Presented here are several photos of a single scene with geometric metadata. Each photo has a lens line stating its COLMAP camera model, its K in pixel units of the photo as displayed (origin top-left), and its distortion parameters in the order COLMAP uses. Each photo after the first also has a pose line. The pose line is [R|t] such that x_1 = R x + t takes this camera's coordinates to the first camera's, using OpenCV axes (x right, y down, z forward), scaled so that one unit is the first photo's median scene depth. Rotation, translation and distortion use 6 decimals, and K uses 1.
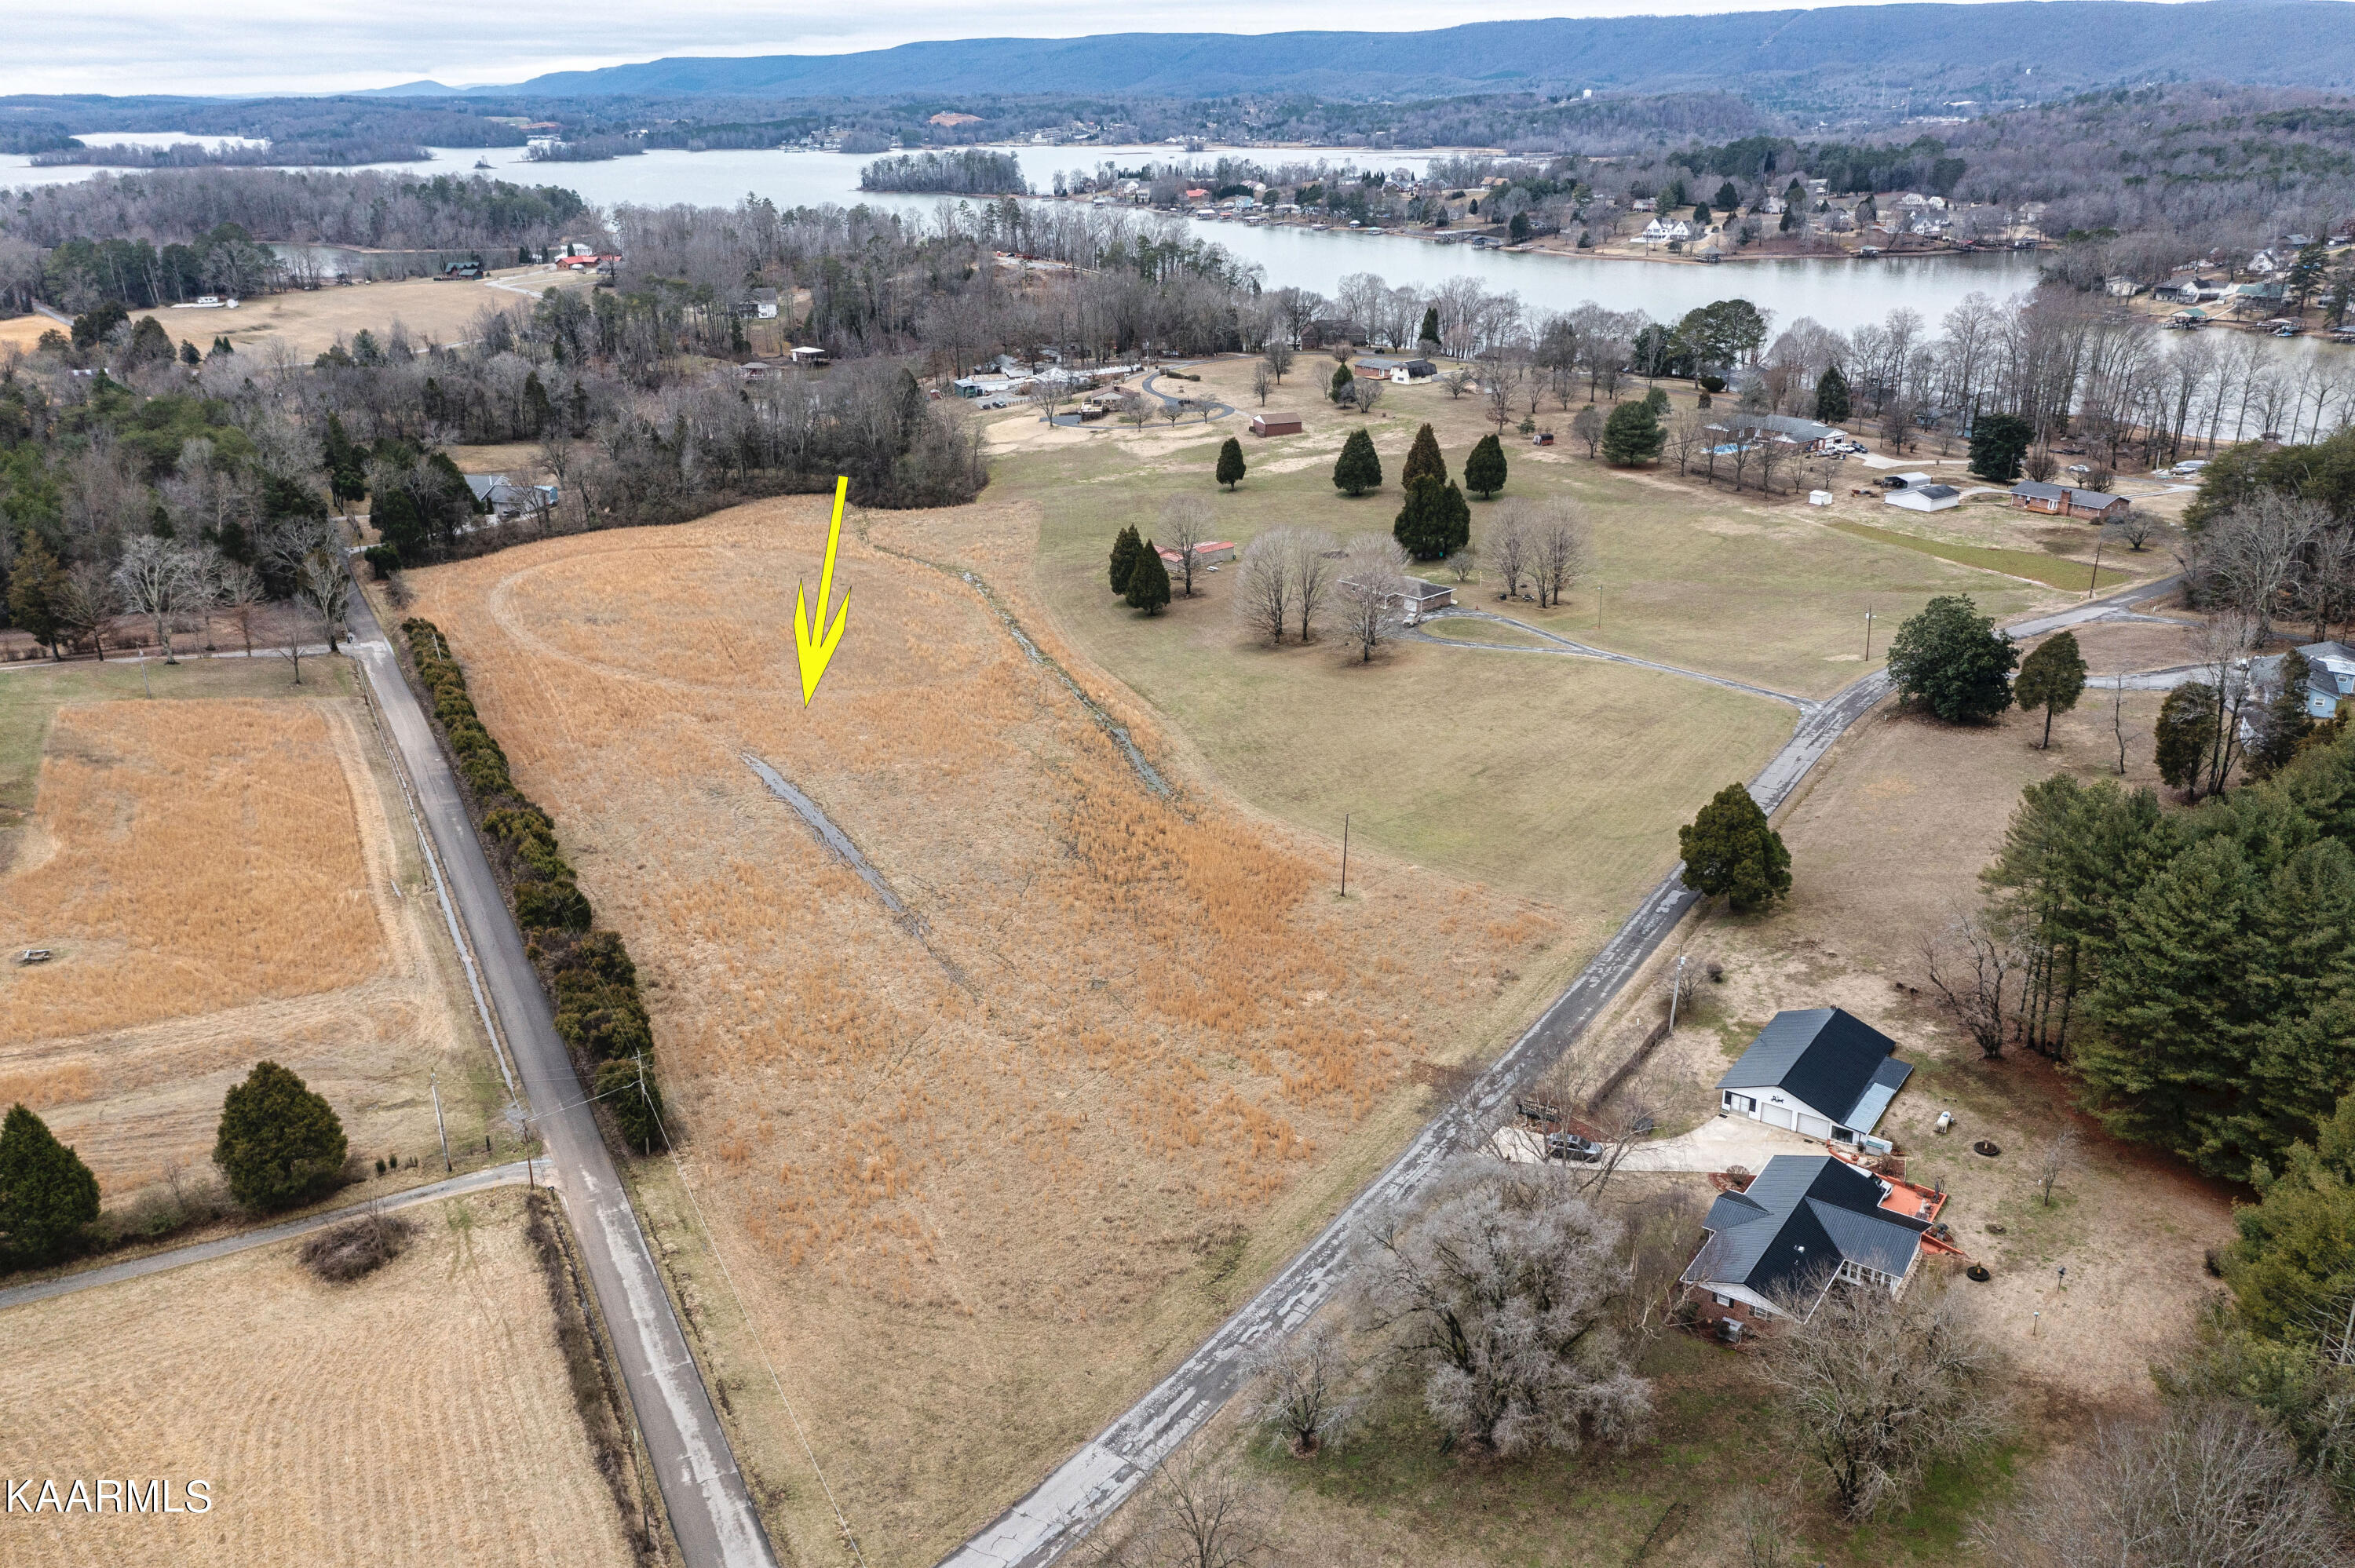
lens RADIAL K [[1841.8, 0, 1177.5], [0, 1841.8, 784.0], [0, 0, 1]] dist [-0.007309, 0.050378]
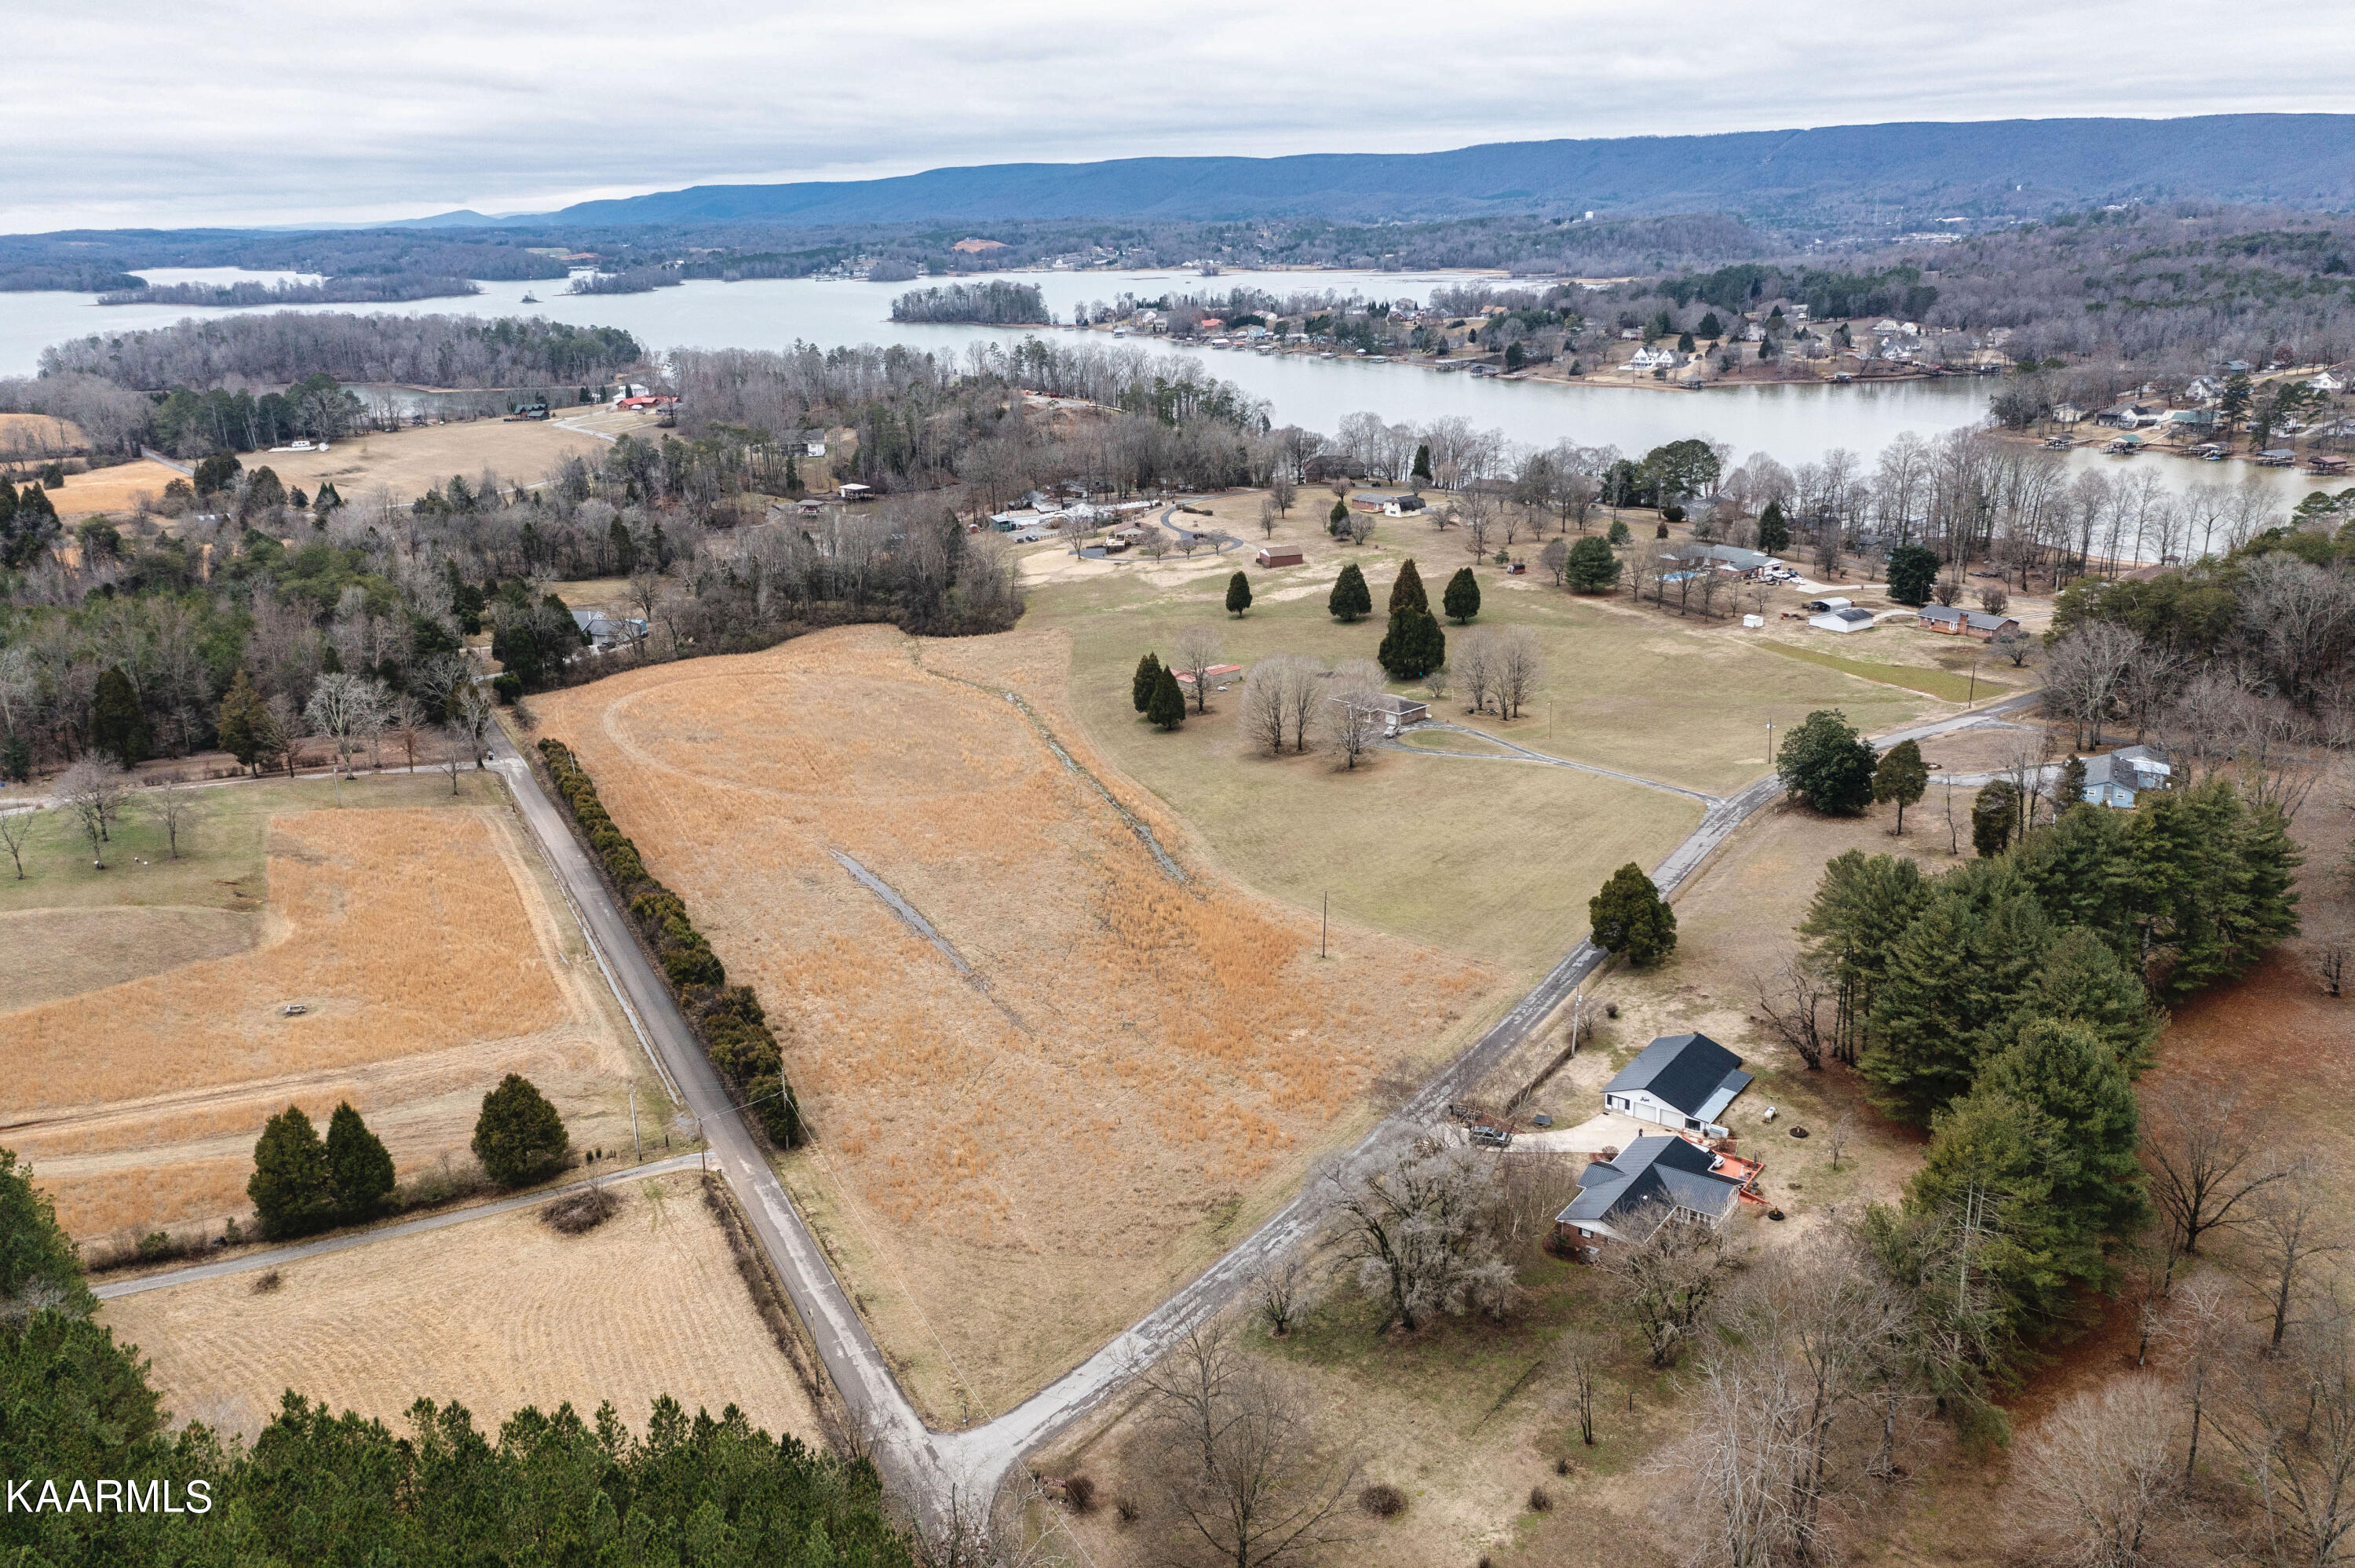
lens RADIAL K [[1841.8, 0, 1177.5], [0, 1841.8, 784.0], [0, 0, 1]] dist [-0.007309, 0.050378]
pose [[0.999891, -0.008955, -0.011754, 0.004258], [0.008275, 0.998362, -0.056618, 0.008374], [0.012241, 0.056514, 0.998327, -0.154275]]
